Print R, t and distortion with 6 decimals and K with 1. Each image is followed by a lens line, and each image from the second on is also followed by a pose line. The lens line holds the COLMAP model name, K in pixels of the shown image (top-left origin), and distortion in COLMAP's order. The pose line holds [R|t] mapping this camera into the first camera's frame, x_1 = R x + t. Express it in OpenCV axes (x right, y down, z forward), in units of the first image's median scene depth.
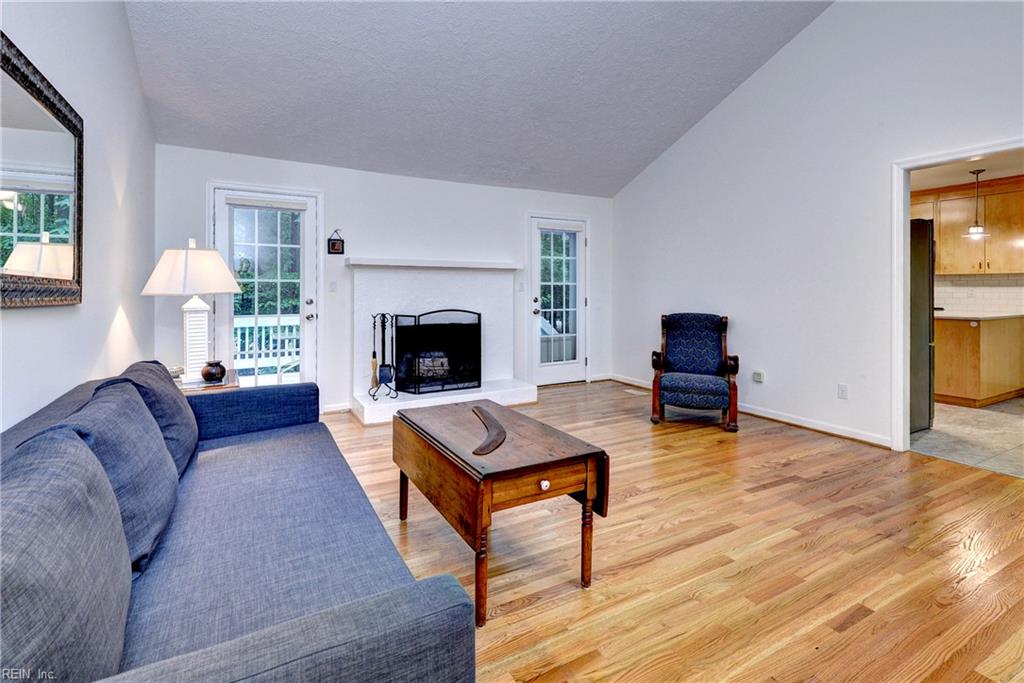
lens RADIAL K [[488.4, 0, 512.4], [0, 488.4, 289.6], [0, 0, 1]] dist [0.015901, -0.001693]
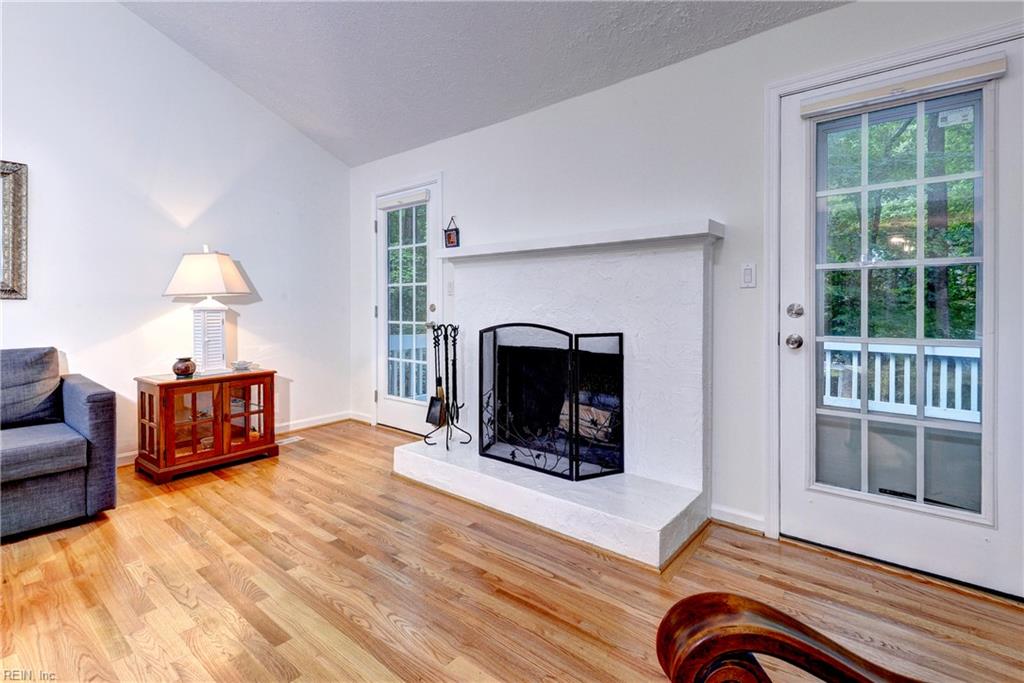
lens RADIAL K [[488.4, 0, 515.7], [0, 488.4, 309.8], [0, 0, 1]] dist [0.015901, -0.001693]
pose [[0.349306, -0.000080, -0.937009, 0.407839], [-0.003221, 0.999994, -0.001287, 0.027069], [0.937003, 0.003468, 0.349304, 0.821875]]
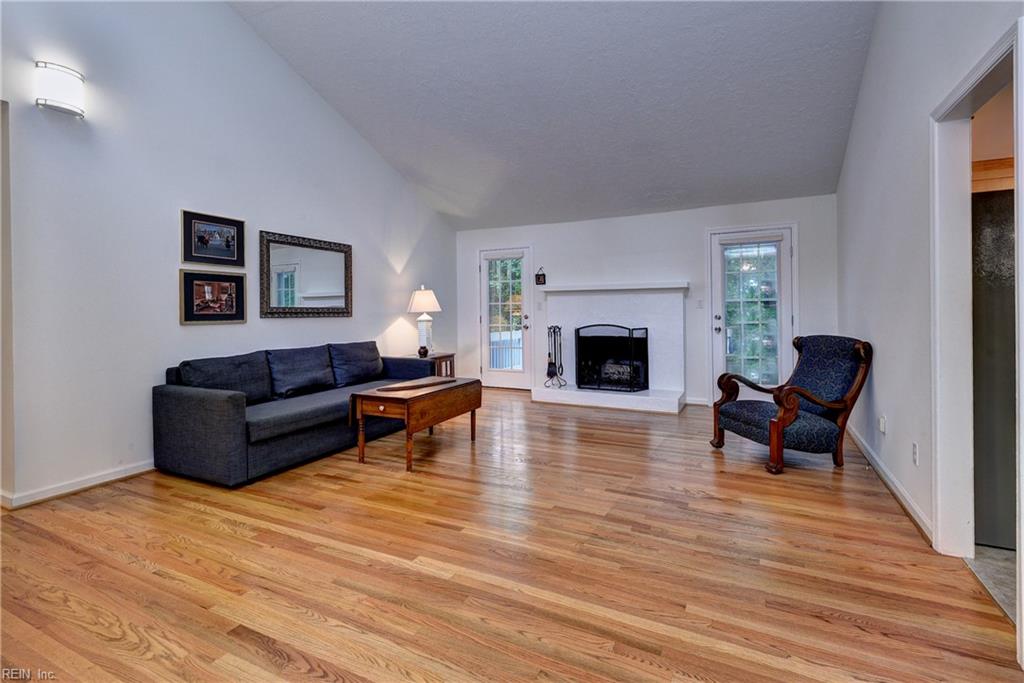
lens RADIAL K [[488.4, 0, 515.8], [0, 488.4, 310.9], [0, 0, 1]] dist [0.015901, -0.001693]
pose [[0.554249, -0.003755, -0.832343, 0.800141], [0.010938, 0.999936, 0.002772, 0.000663], [0.832279, -0.010641, 0.554255, 0.137514]]
